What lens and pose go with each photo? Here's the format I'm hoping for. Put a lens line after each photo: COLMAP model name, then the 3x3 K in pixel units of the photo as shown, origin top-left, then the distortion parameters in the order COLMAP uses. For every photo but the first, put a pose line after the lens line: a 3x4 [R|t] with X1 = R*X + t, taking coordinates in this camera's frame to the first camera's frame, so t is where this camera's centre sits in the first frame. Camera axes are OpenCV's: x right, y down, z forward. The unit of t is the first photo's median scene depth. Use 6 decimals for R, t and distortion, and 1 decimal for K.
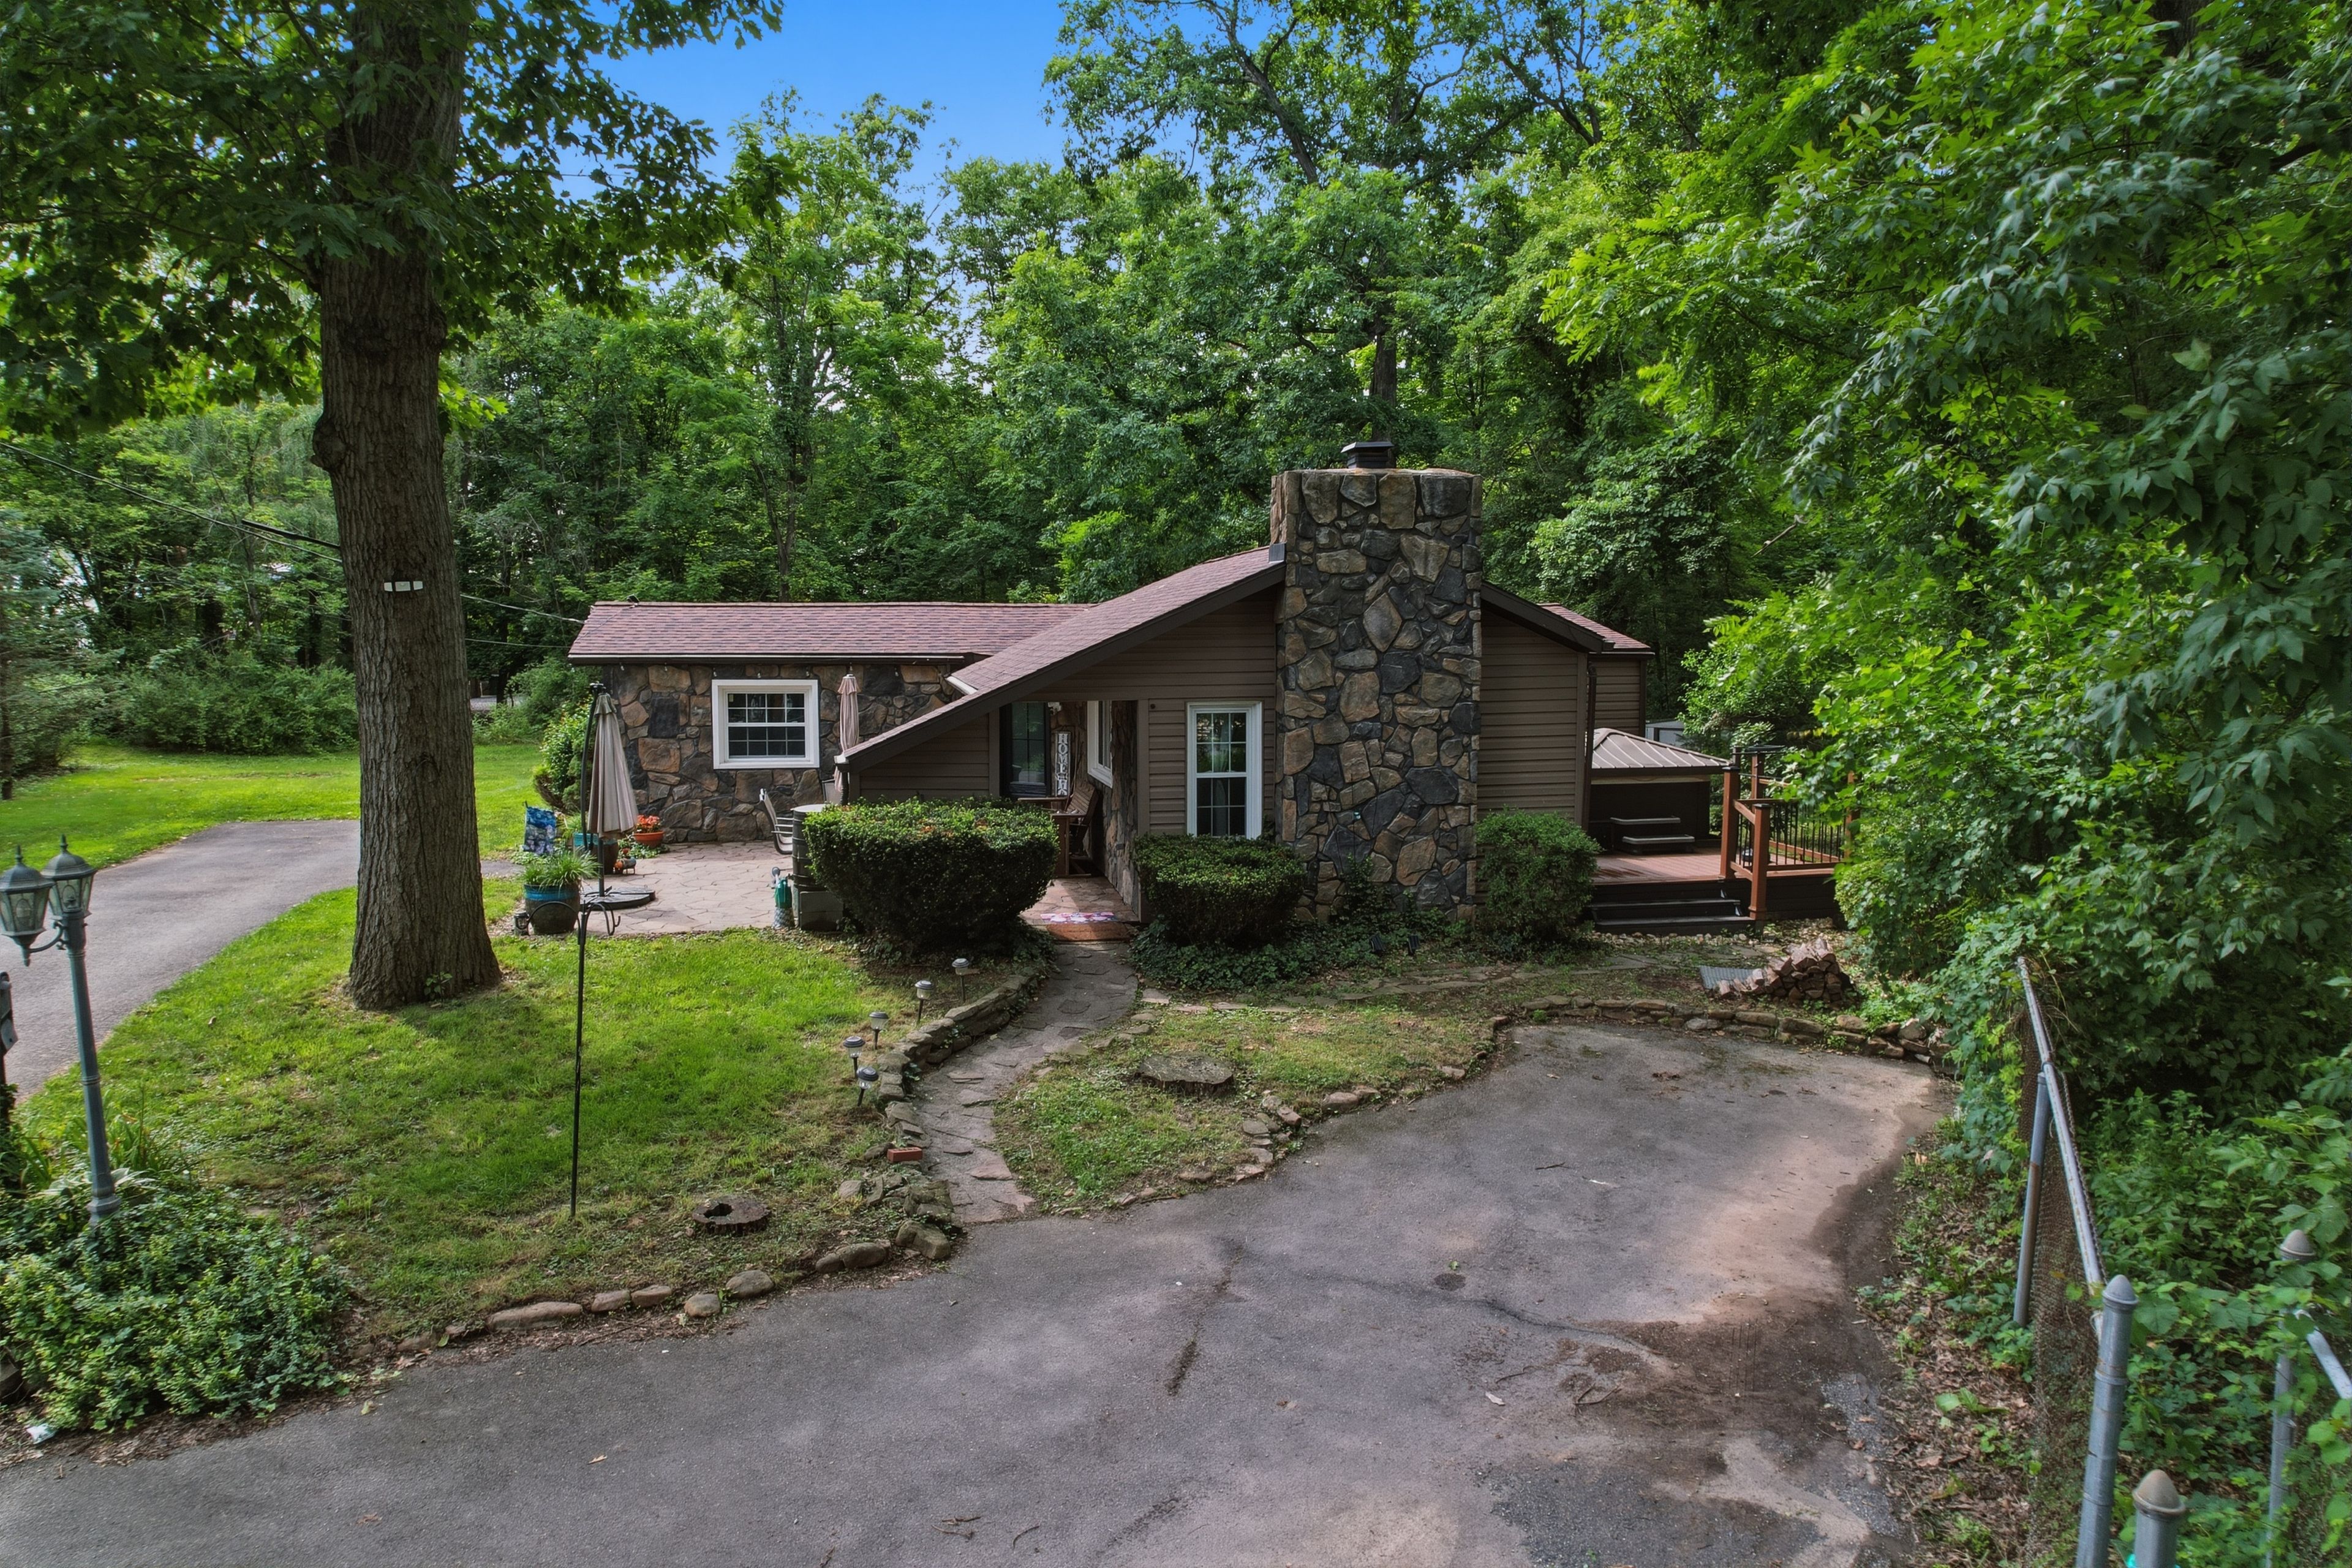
lens RADIAL K [[1605.3, 0, 1176.0], [0, 1605.3, 784.0], [0, 0, 1]] dist [-0.087843, 0.079446]
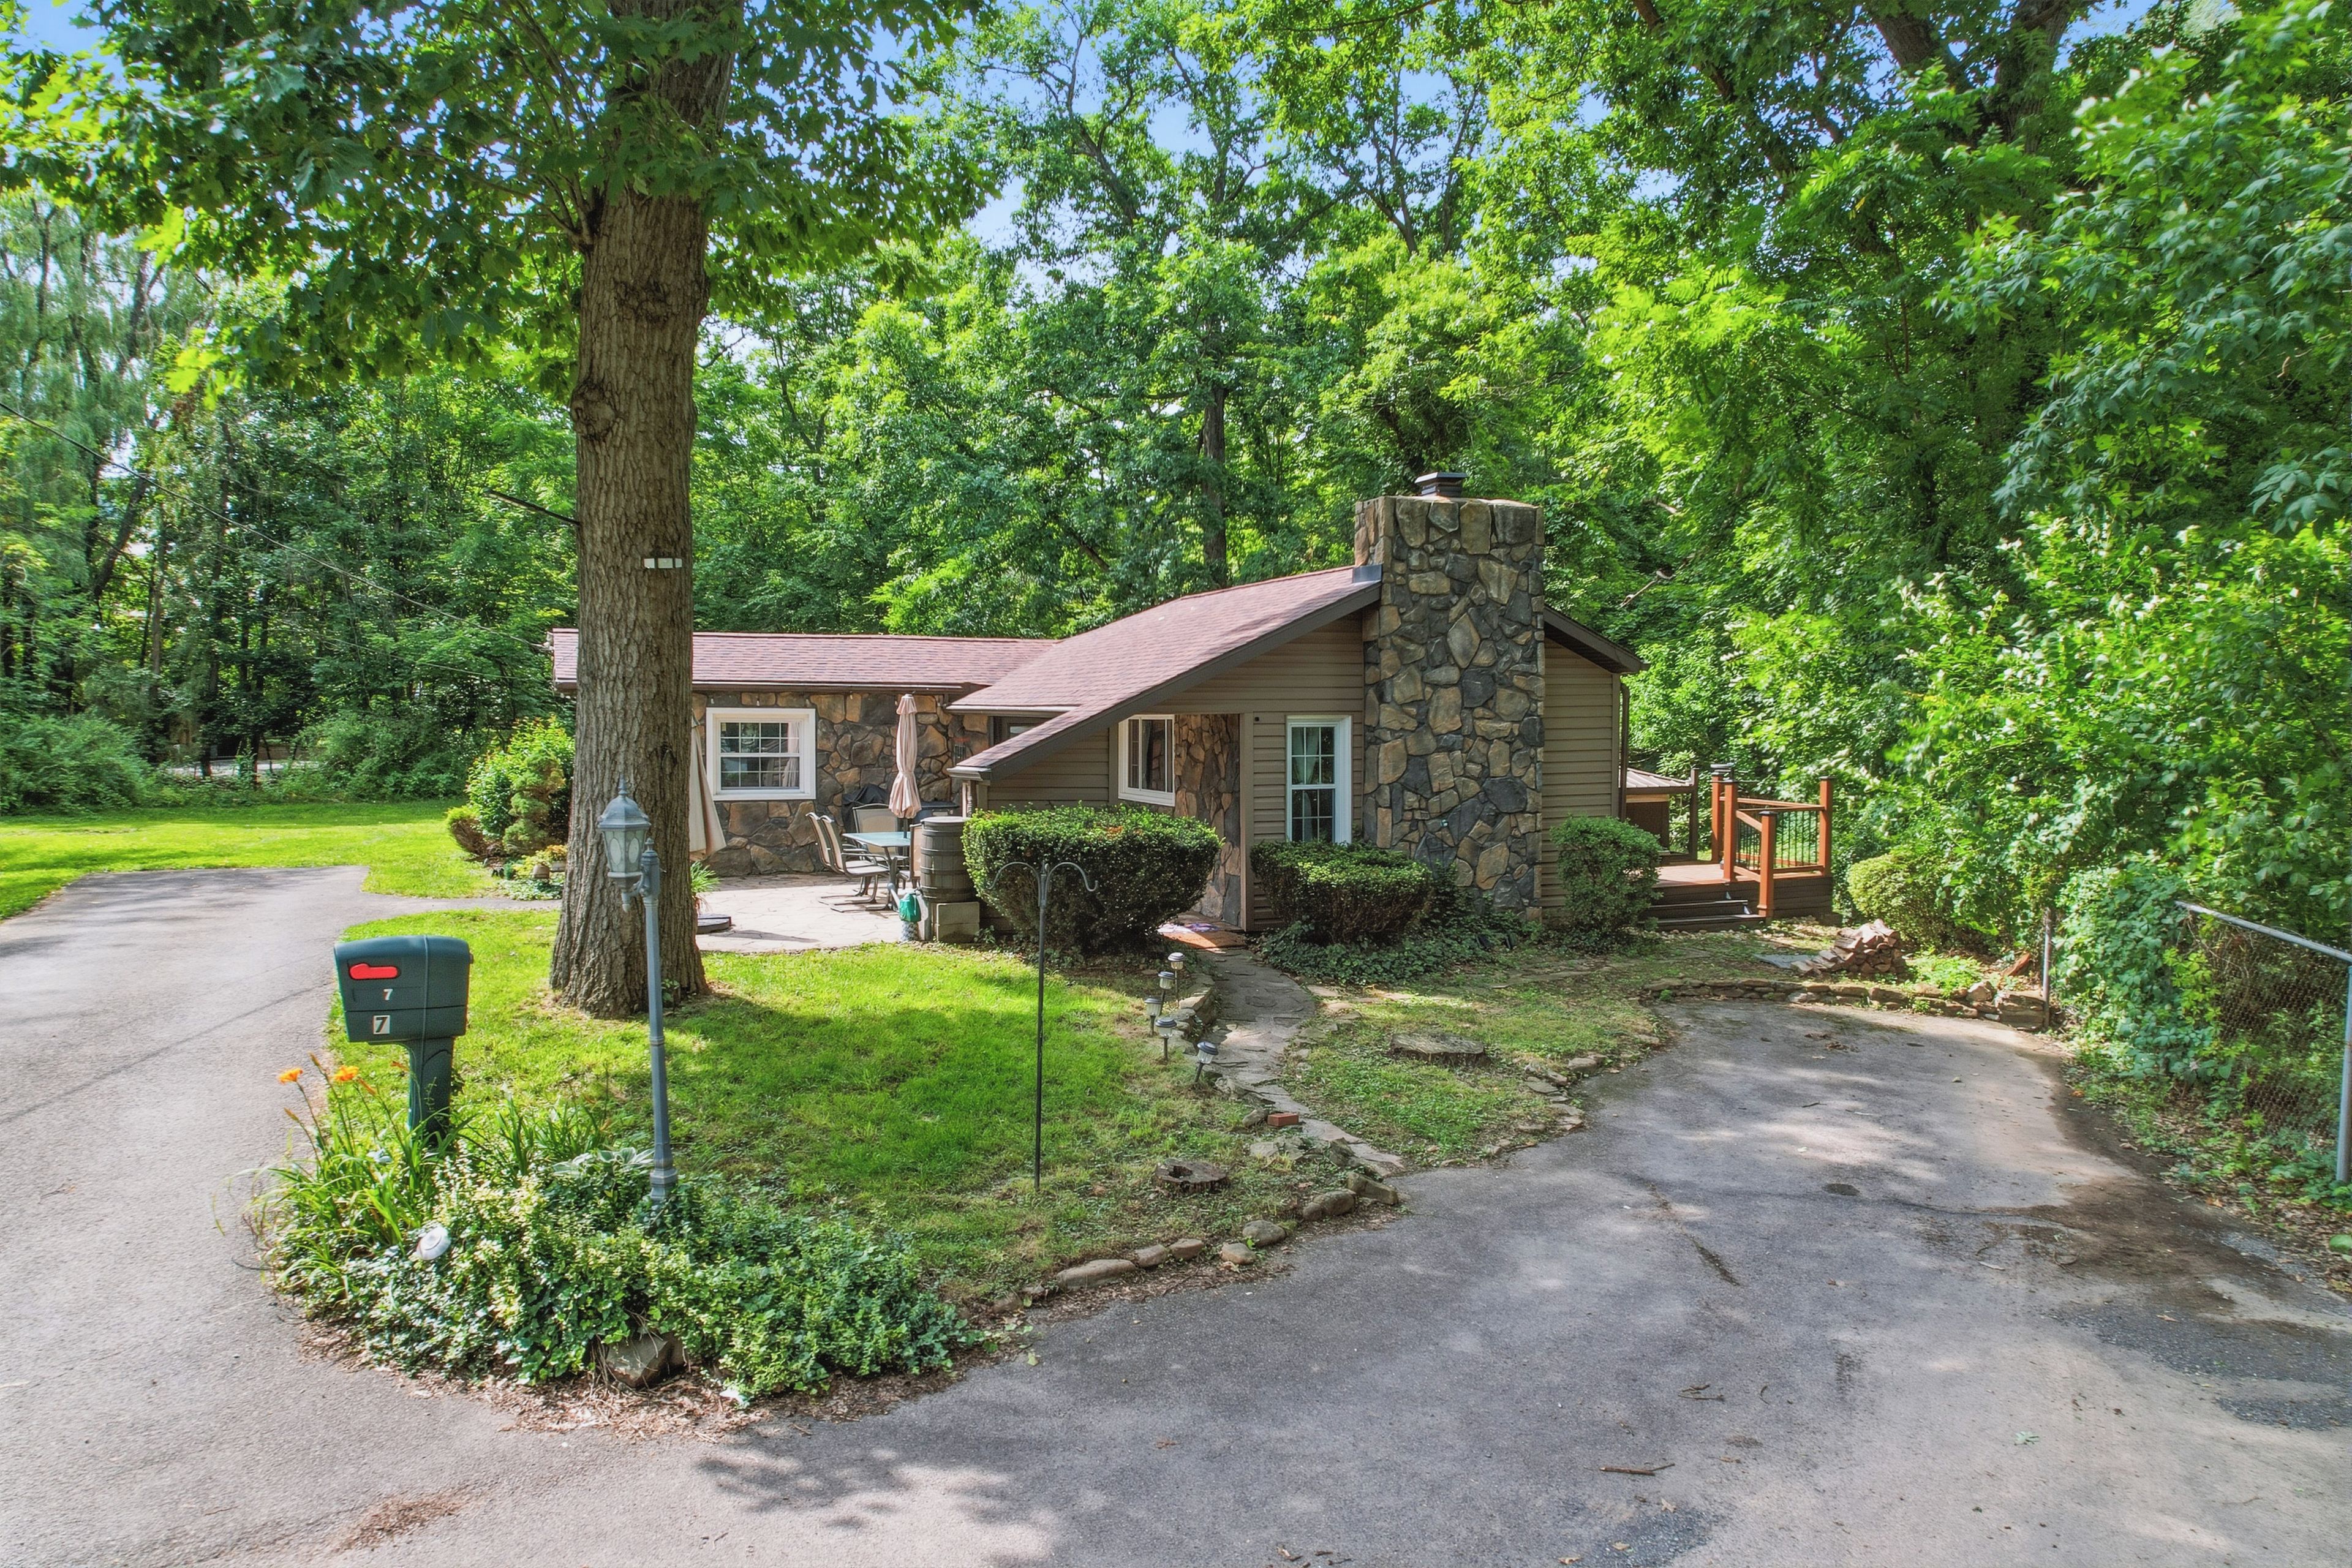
lens RADIAL K [[1605.3, 0, 1176.0], [0, 1605.3, 784.0], [0, 0, 1]] dist [-0.087843, 0.079446]
pose [[0.977037, -0.007250, 0.212945, -0.285600], [0.018222, 0.998603, -0.049607, 0.043370], [-0.212288, 0.052349, 0.975804, 0.007435]]
